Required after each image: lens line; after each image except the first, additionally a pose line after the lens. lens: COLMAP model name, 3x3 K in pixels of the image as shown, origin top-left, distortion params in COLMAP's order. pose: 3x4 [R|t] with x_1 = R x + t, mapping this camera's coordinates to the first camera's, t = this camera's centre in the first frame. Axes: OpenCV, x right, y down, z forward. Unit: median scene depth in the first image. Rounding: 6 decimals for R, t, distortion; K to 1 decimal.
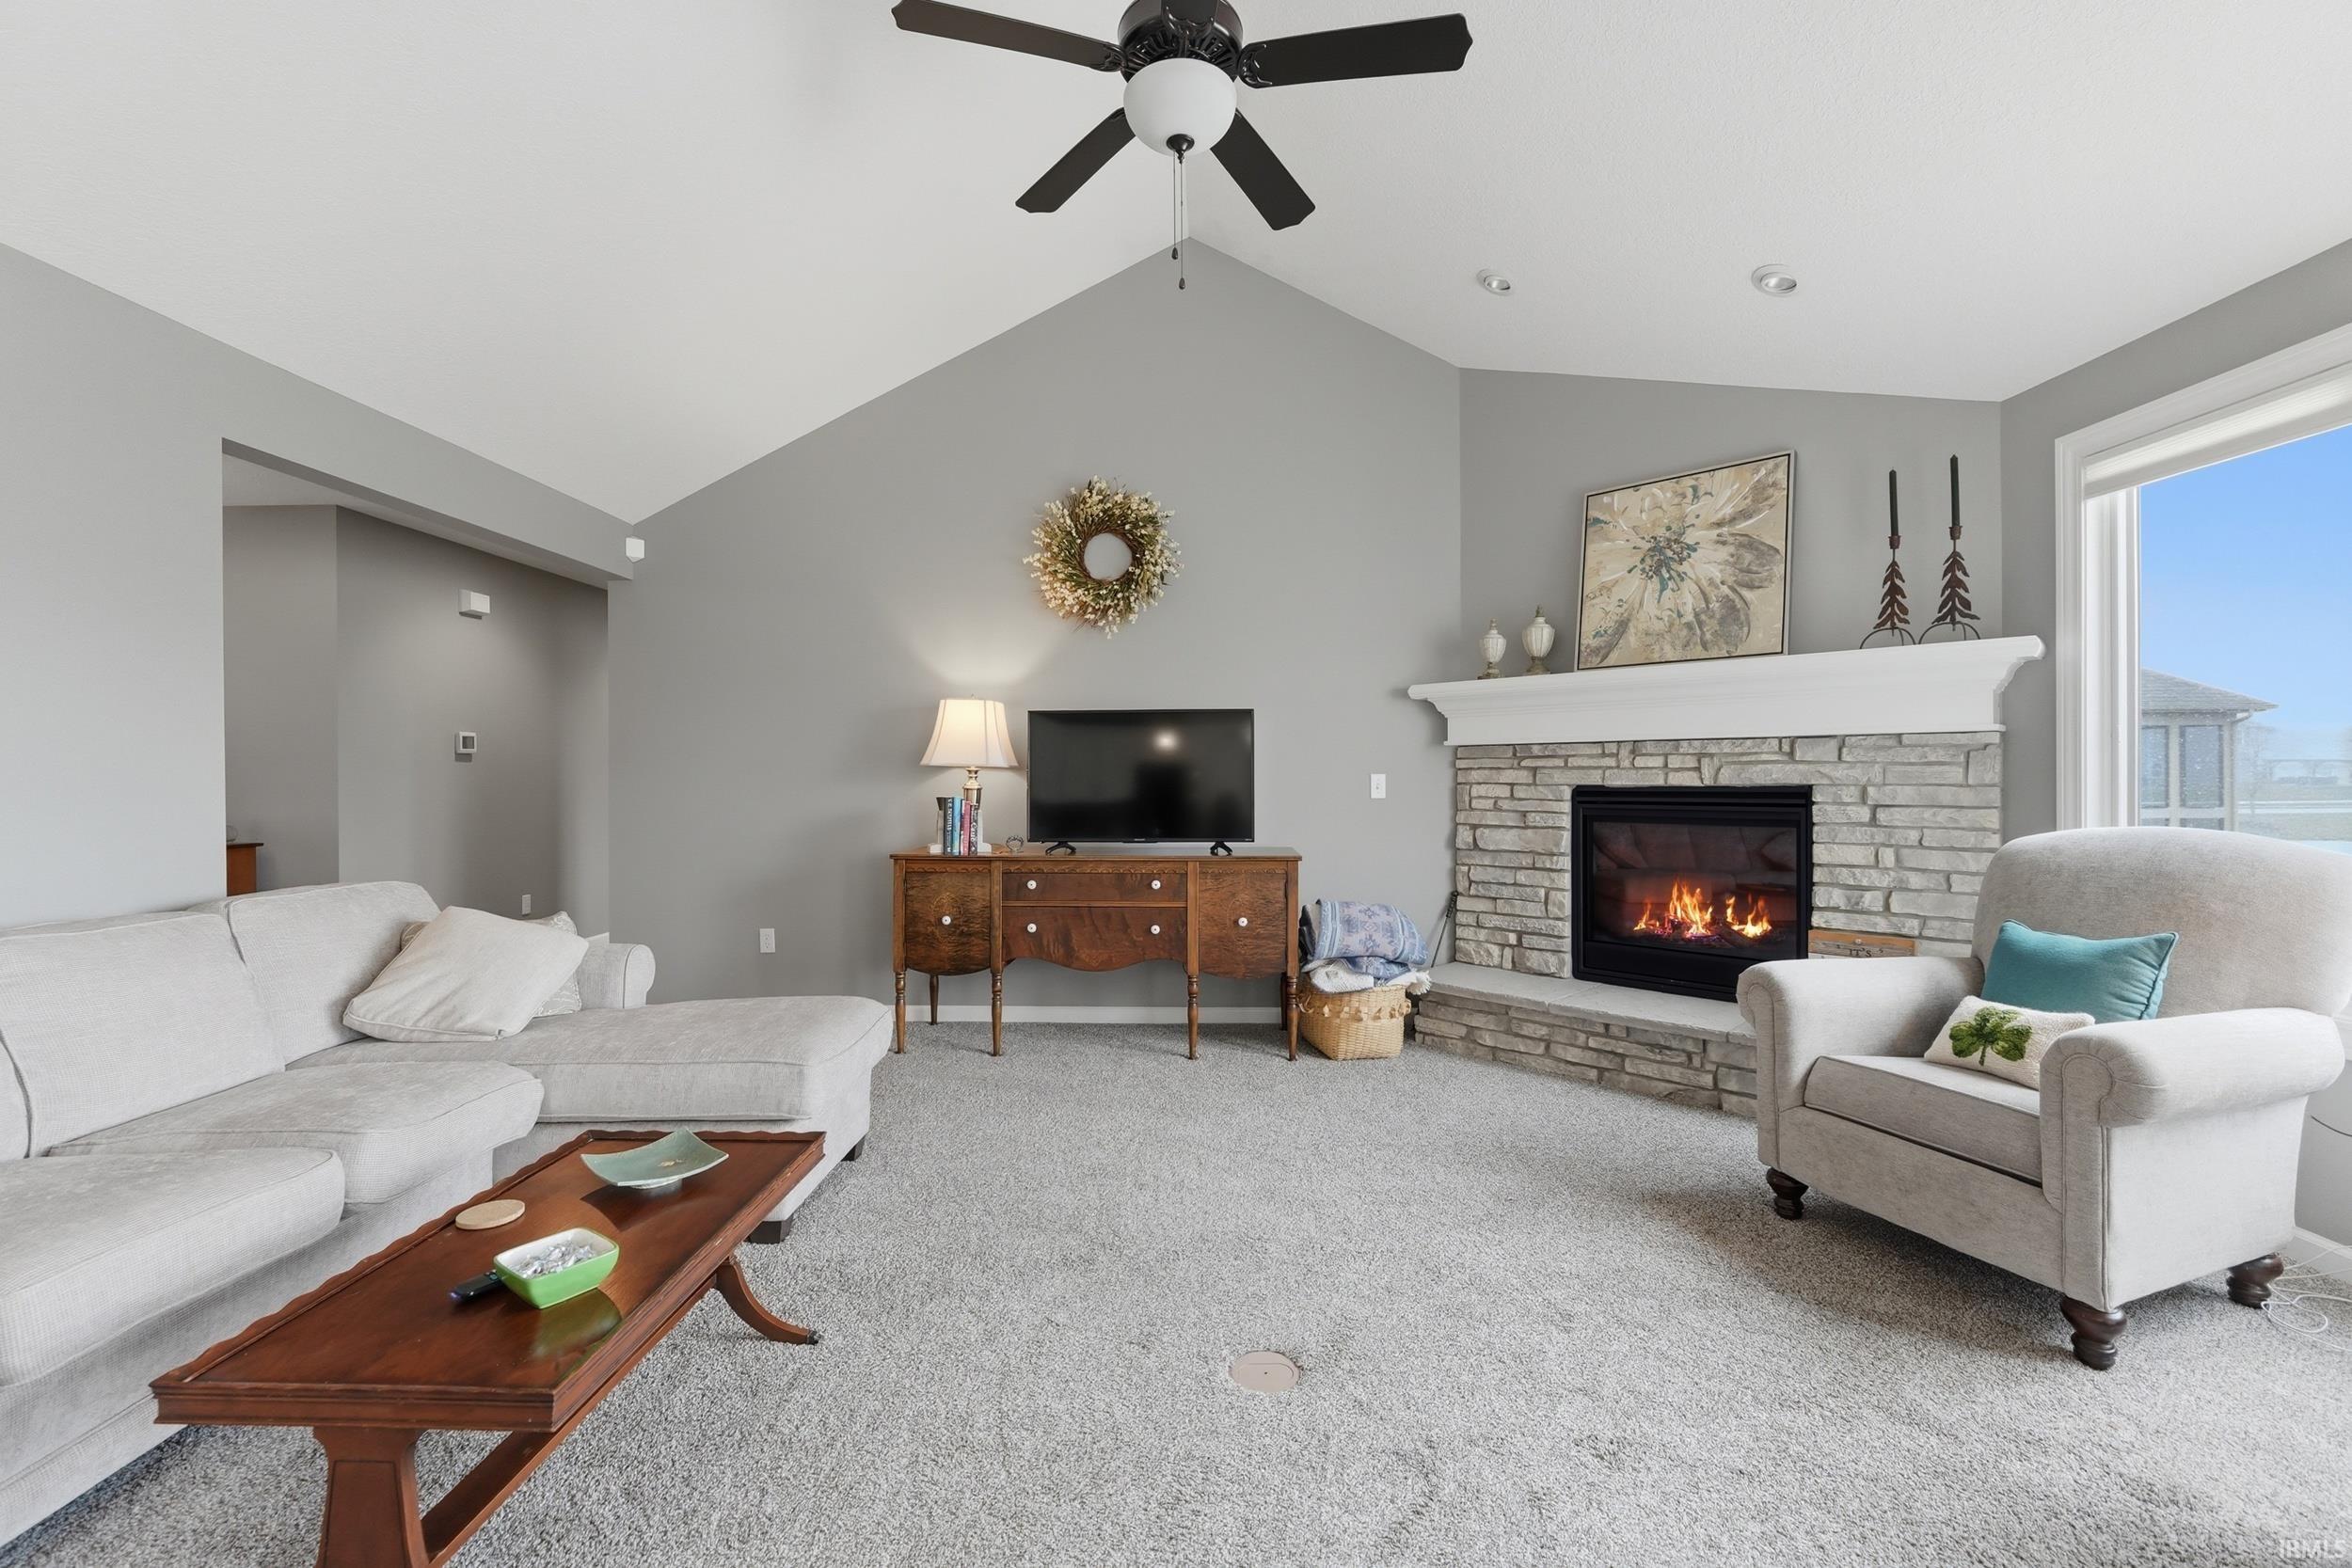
lens RADIAL K [[1003.9, 0, 1175.0], [0, 1003.9, 779.1], [0, 0, 1]] dist [0.001809, -0.000311]
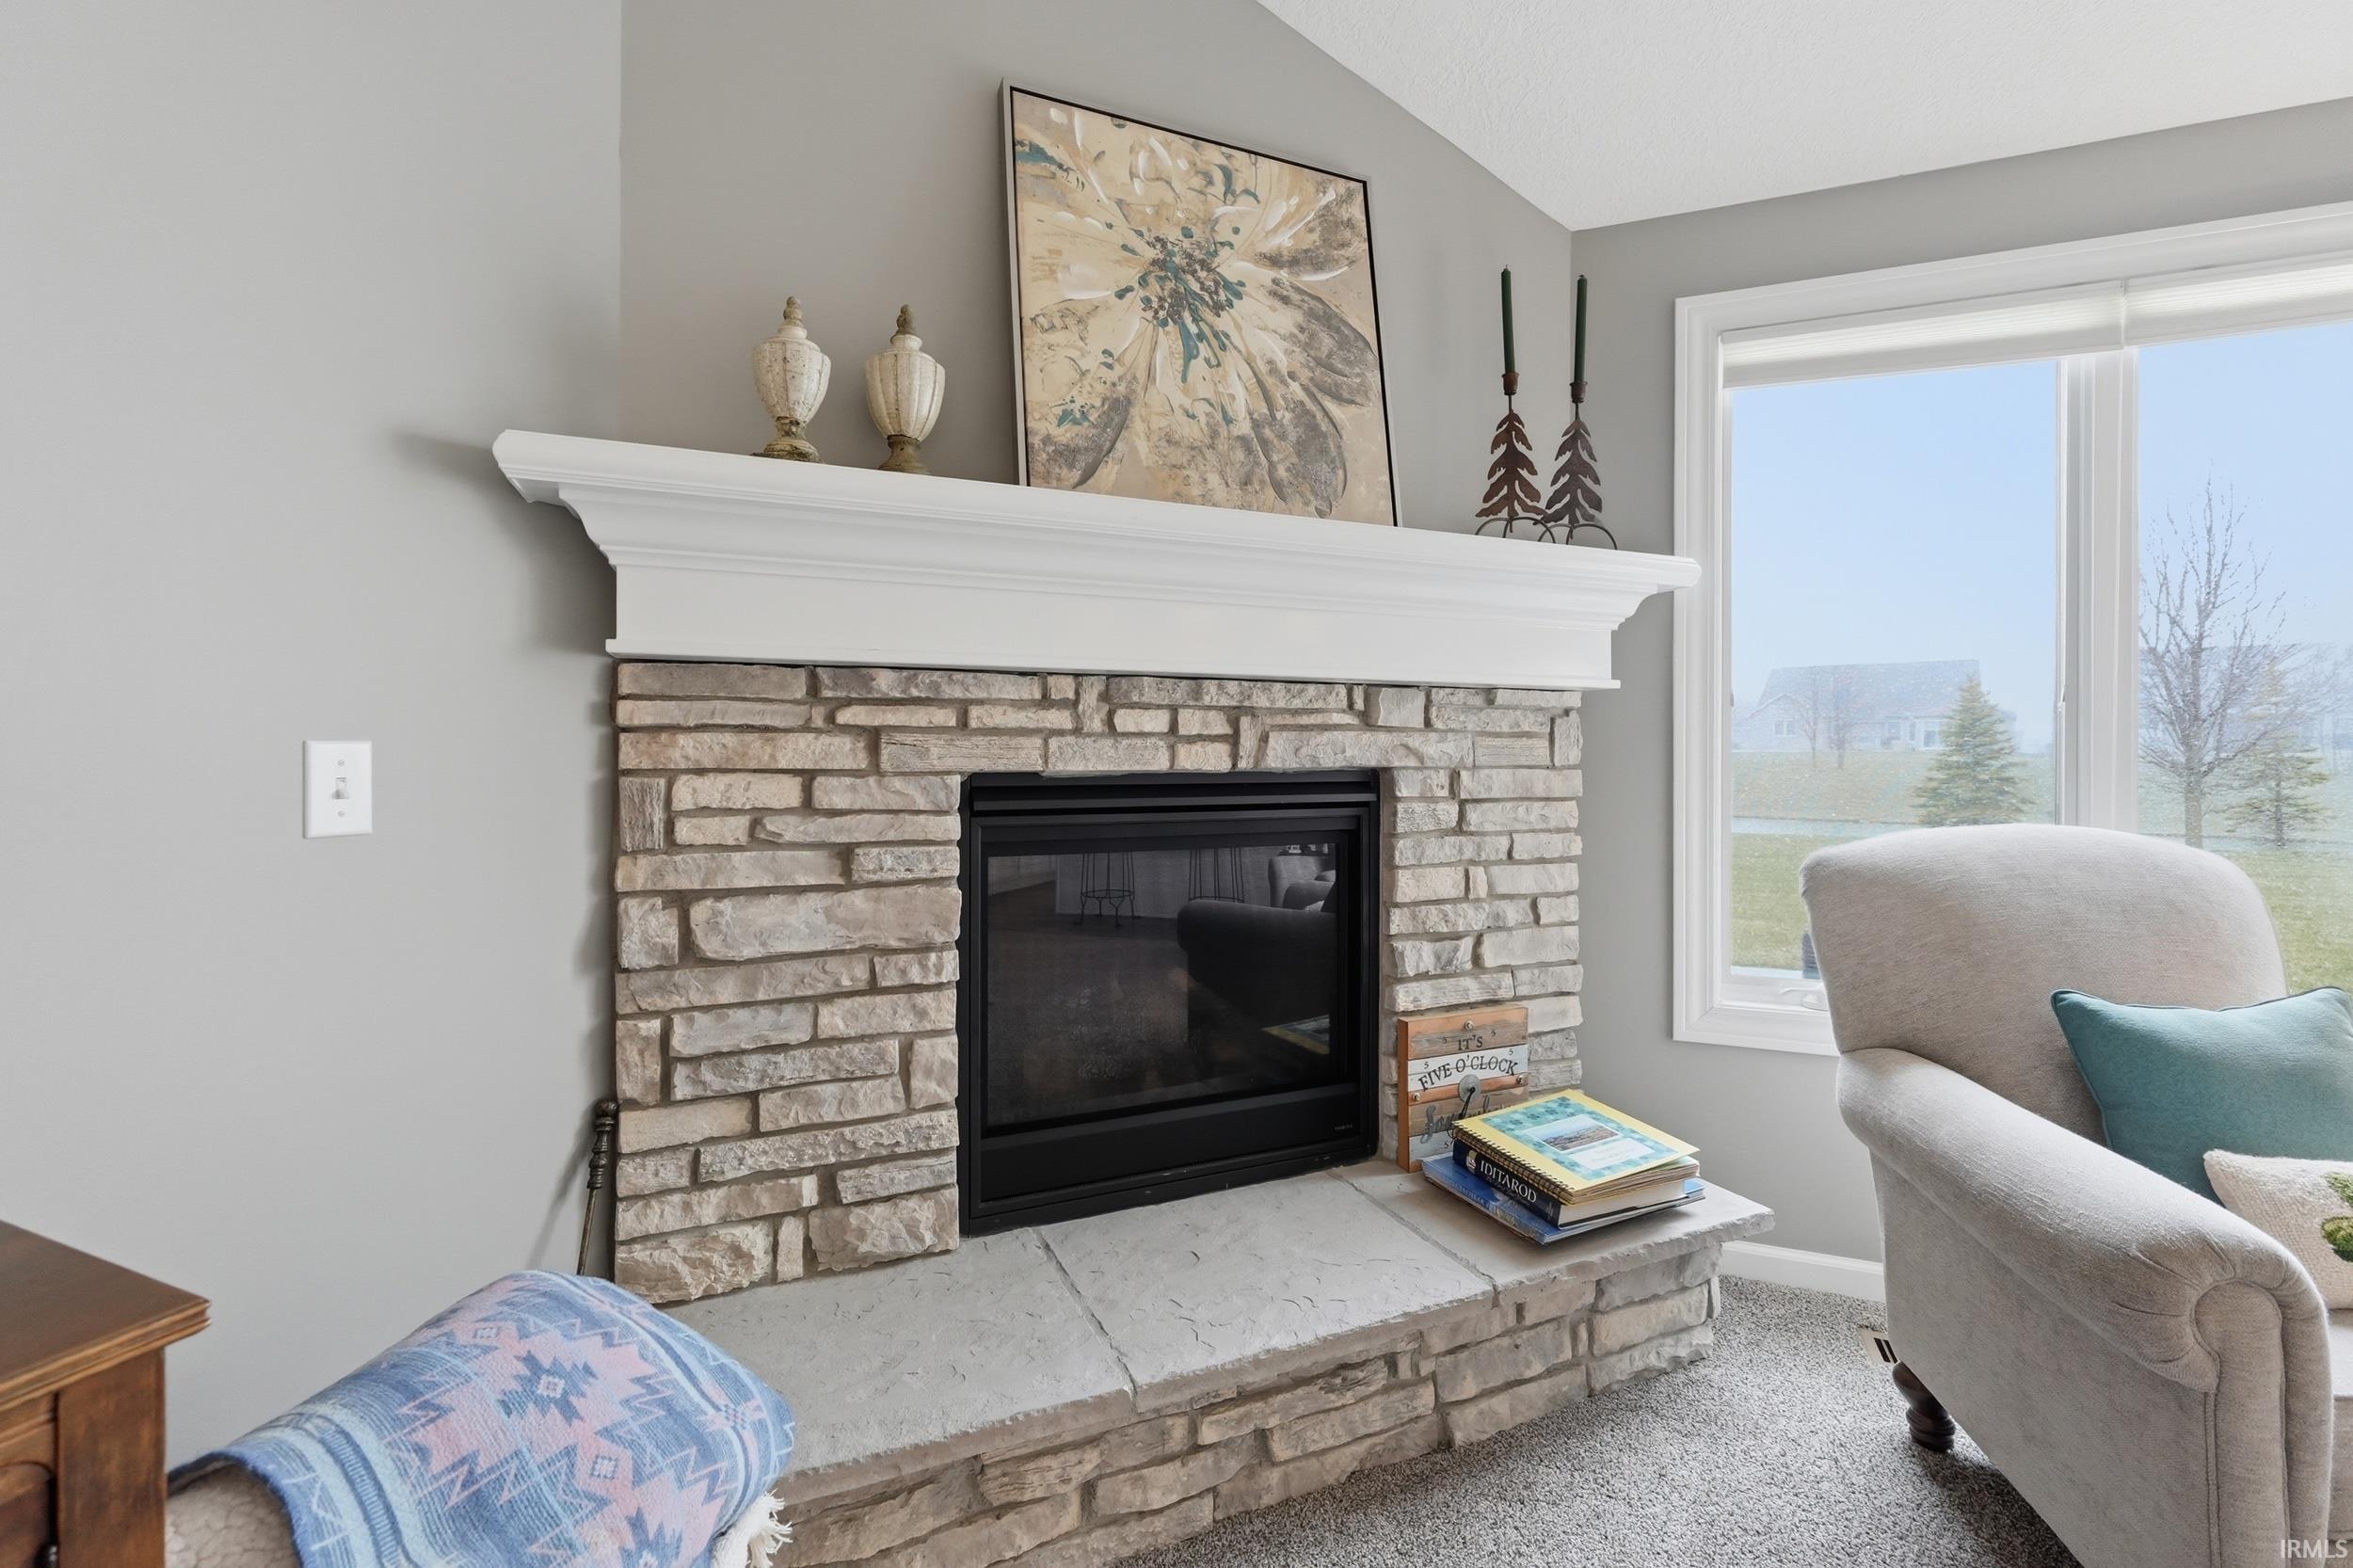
lens RADIAL K [[1004.4, 0, 1146.5], [0, 1004.4, 752.9], [0, 0, 1]] dist [0.001809, -0.000311]
pose [[0.347486, 0.000693, 0.937685, 0.036318], [-0.001900, 0.999998, -0.000034, -0.002390], [-0.937683, -0.001770, 0.347486, 0.834687]]
